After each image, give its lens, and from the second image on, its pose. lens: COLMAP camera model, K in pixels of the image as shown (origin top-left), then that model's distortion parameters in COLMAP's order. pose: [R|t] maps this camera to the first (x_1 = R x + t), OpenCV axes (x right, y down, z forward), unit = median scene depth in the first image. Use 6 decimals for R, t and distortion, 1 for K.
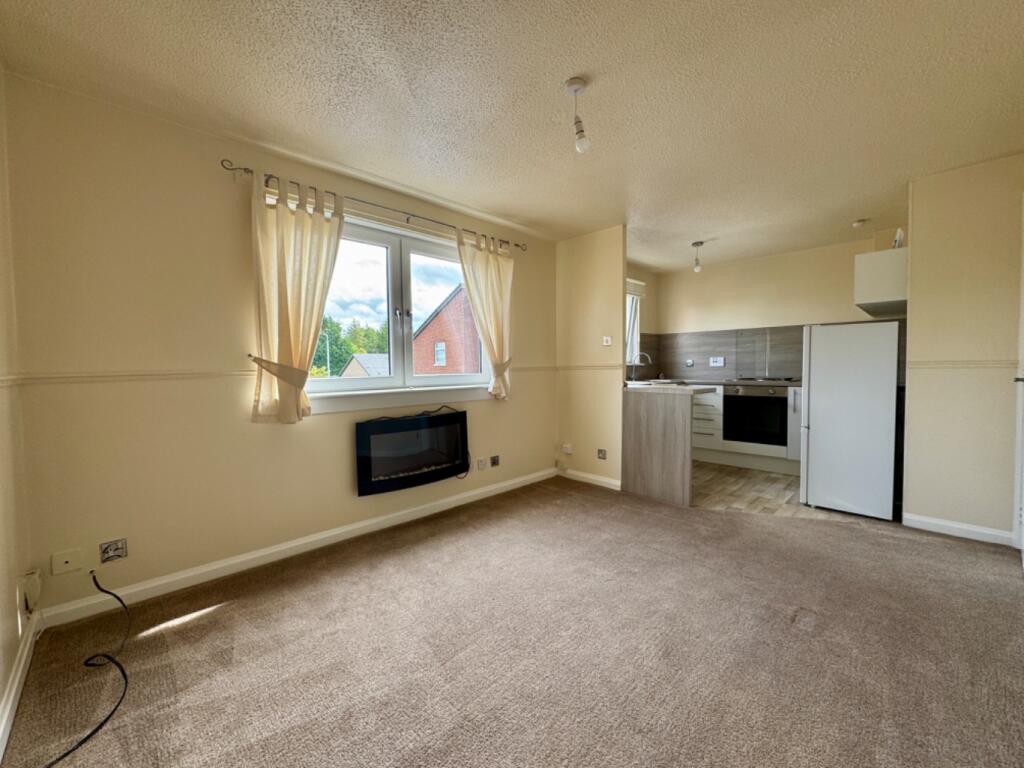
lens RADIAL K [[412.0, 0, 507.0], [0, 412.0, 380.3], [0, 0, 1]] dist [-0.001988, 0.000047]
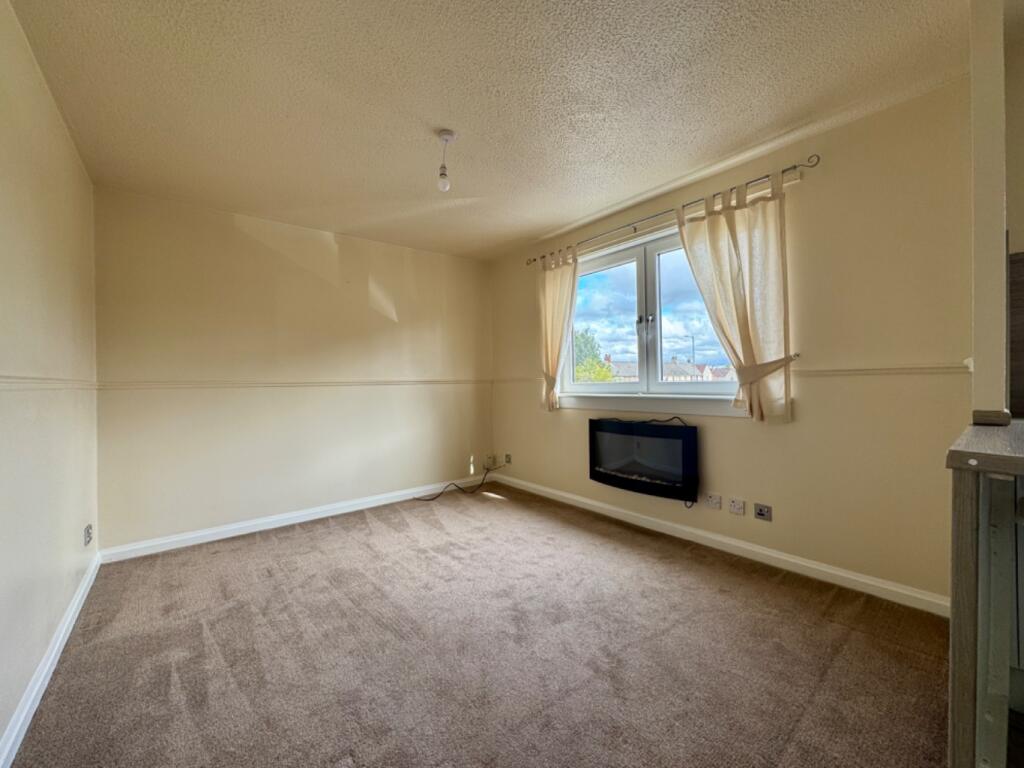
lens RADIAL K [[412.0, 0, 505.4], [0, 412.0, 379.3], [0, 0, 1]] dist [-0.001988, 0.000047]
pose [[-0.101336, 0.015931, -0.994725, 1.034673], [-0.005862, 0.999845, 0.016610, -0.041585], [0.994835, 0.007514, -0.101227, 1.003749]]
